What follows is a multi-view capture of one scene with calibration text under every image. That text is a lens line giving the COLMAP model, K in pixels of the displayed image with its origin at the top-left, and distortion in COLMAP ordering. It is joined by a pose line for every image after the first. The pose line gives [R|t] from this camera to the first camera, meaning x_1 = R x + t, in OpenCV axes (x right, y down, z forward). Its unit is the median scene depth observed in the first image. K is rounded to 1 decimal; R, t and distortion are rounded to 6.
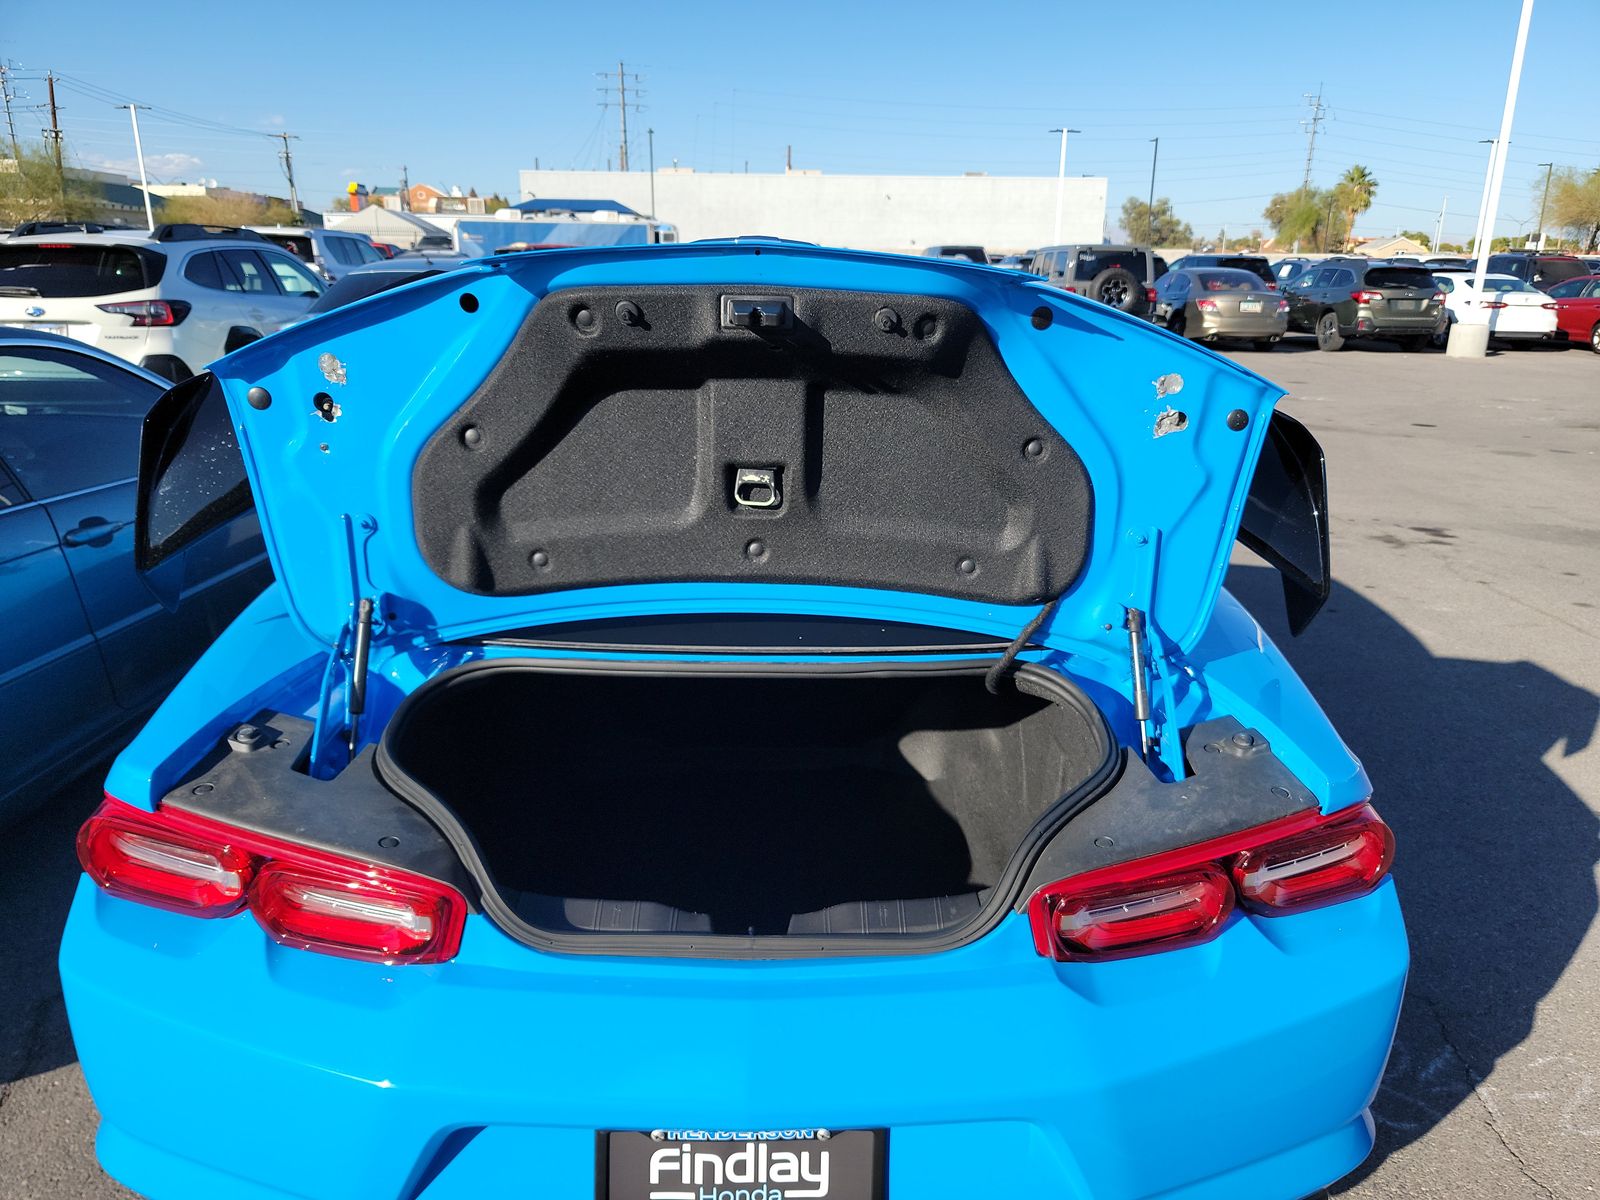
lens RADIAL K [[1153.0, 0, 838.6], [0, 1153.0, 607.4], [0, 0, 1]] dist [0.043728, -0.043503]
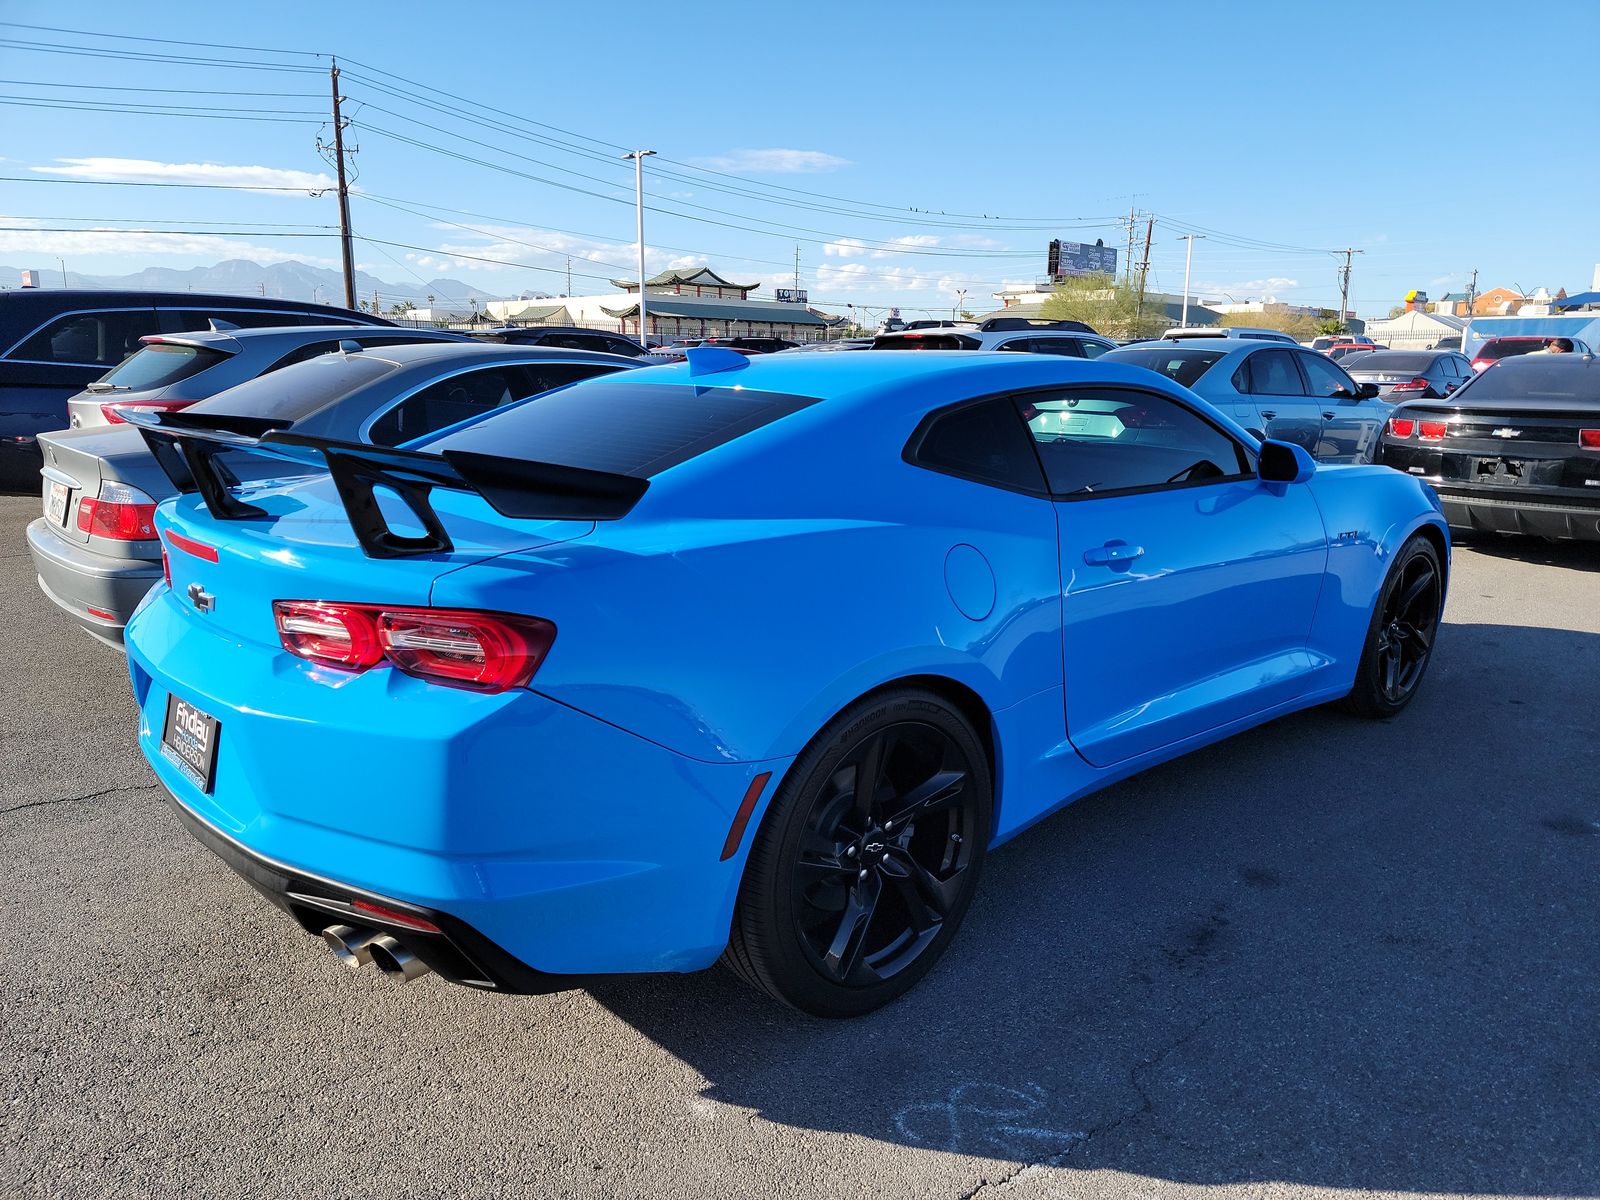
lens RADIAL K [[1153.0, 0, 804.9], [0, 1153.0, 598.0], [0, 0, 1]] dist [0.043728, -0.043503]
pose [[0.645190, 0.139033, -0.751266, 0.291250], [-0.211976, 0.977274, -0.001187, 0.013462], [0.734028, 0.160017, 0.659999, 0.072394]]
